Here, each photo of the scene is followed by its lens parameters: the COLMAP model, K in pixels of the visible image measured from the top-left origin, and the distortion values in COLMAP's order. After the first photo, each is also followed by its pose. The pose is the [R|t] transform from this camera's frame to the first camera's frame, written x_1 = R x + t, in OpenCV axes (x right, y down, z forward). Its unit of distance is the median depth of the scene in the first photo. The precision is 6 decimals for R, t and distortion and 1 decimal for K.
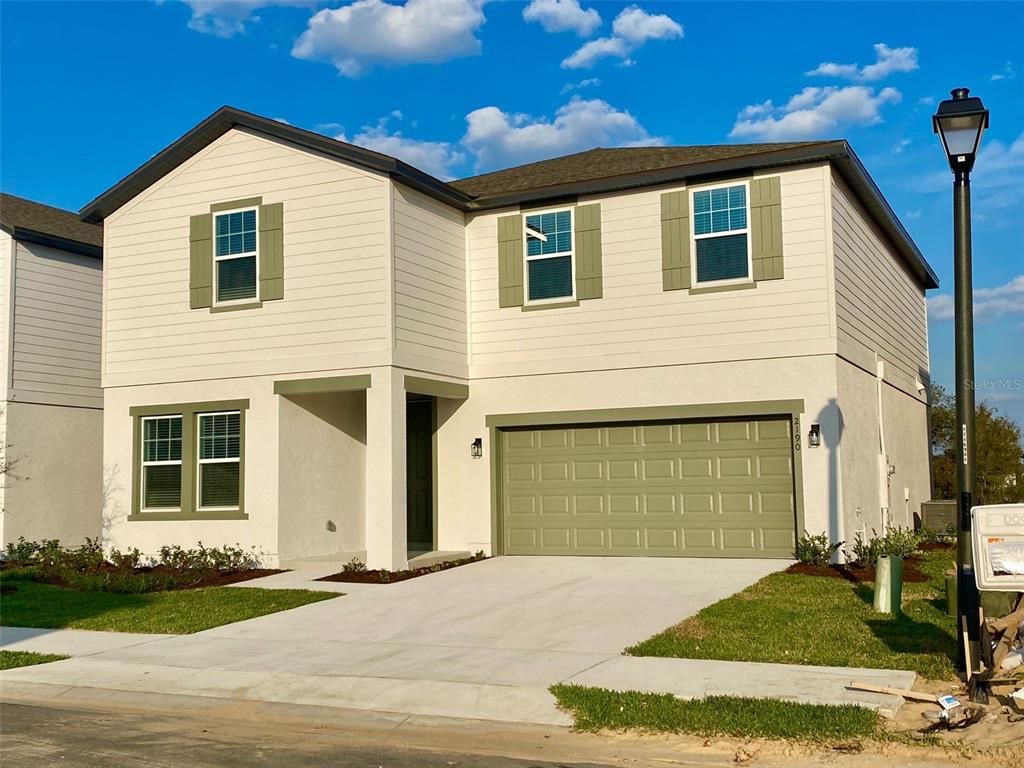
lens RADIAL K [[1135.5, 0, 513.5], [0, 1135.5, 384.2], [0, 0, 1]] dist [-0.102523, 0.000000]
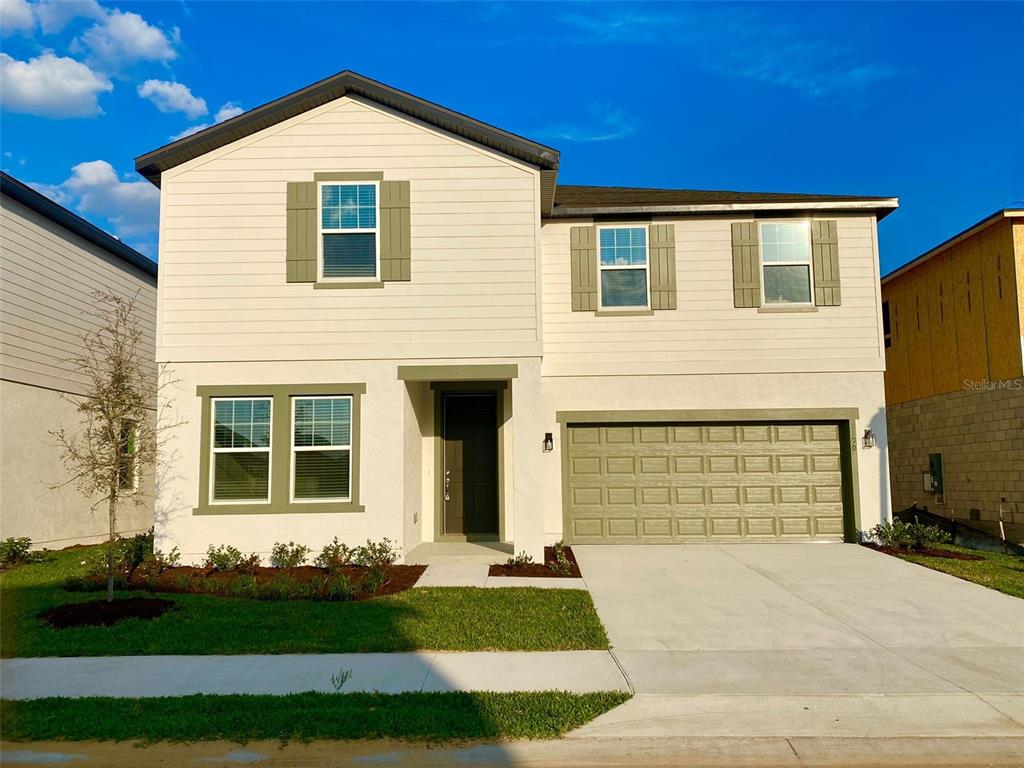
lens RADIAL K [[921.4, 0, 509.4], [0, 921.4, 389.1], [0, 0, 1]] dist [-0.057236, -0.008112]
pose [[0.907114, 0.051077, 0.417774, -0.432935], [-0.045486, 0.998692, -0.023337, 0.029402], [-0.418420, 0.002167, 0.908251, 0.246847]]
